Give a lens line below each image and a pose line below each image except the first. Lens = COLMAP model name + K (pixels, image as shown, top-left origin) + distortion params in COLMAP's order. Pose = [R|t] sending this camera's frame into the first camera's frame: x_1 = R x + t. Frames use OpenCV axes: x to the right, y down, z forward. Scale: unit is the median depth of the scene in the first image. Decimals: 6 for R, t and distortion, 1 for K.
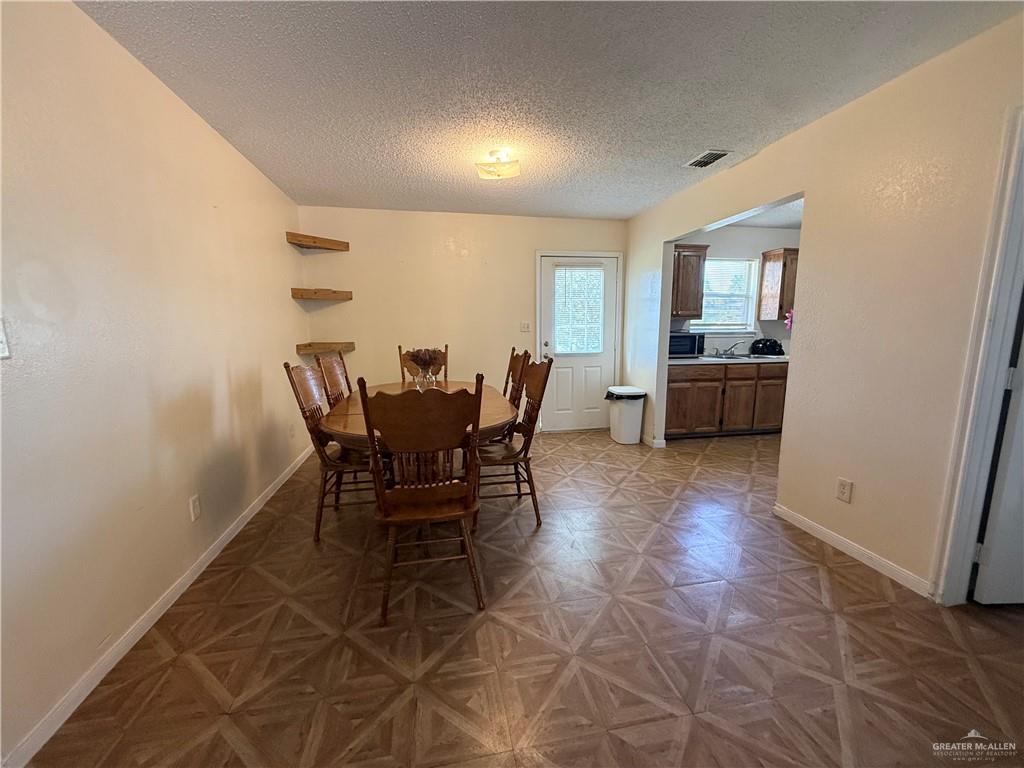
lens RADIAL K [[407.8, 0, 511.1], [0, 407.8, 386.3], [0, 0, 1]] dist [-0.000627, -0.000142]
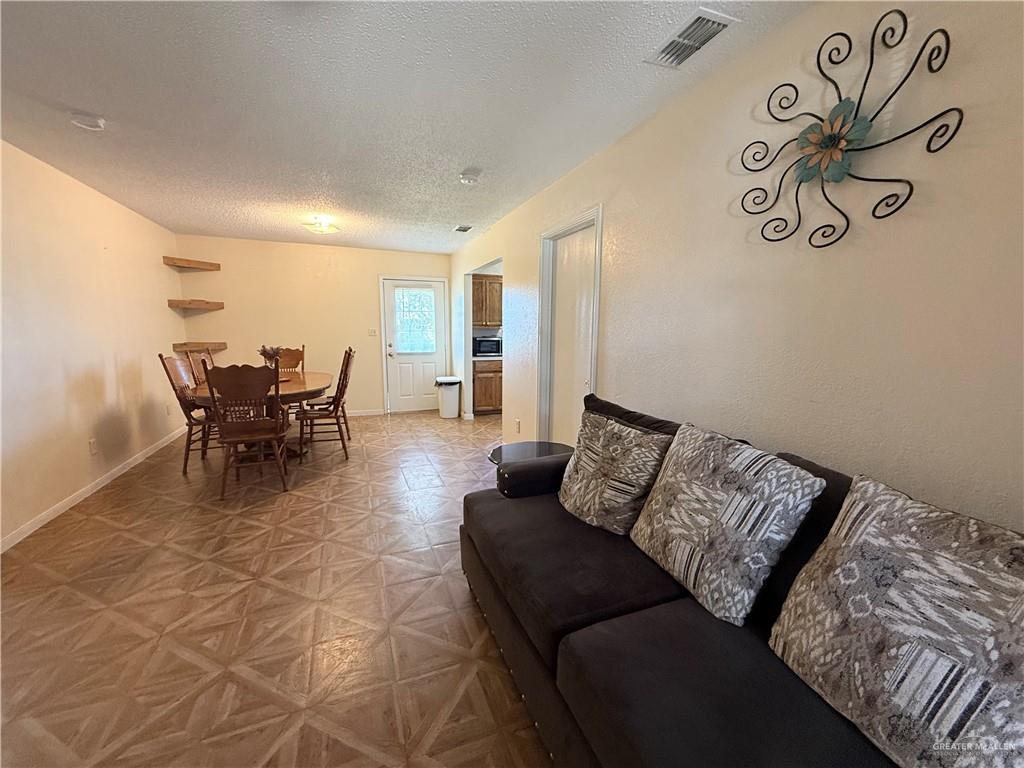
lens RADIAL K [[407.8, 0, 510.4], [0, 407.8, 386.0], [0, 0, 1]] dist [-0.000627, -0.000142]
pose [[0.982447, -0.012545, 0.186120, 0.450103], [0.014603, 0.999846, -0.009689, 0.094480], [-0.185969, 0.012237, 0.982479, -0.743401]]
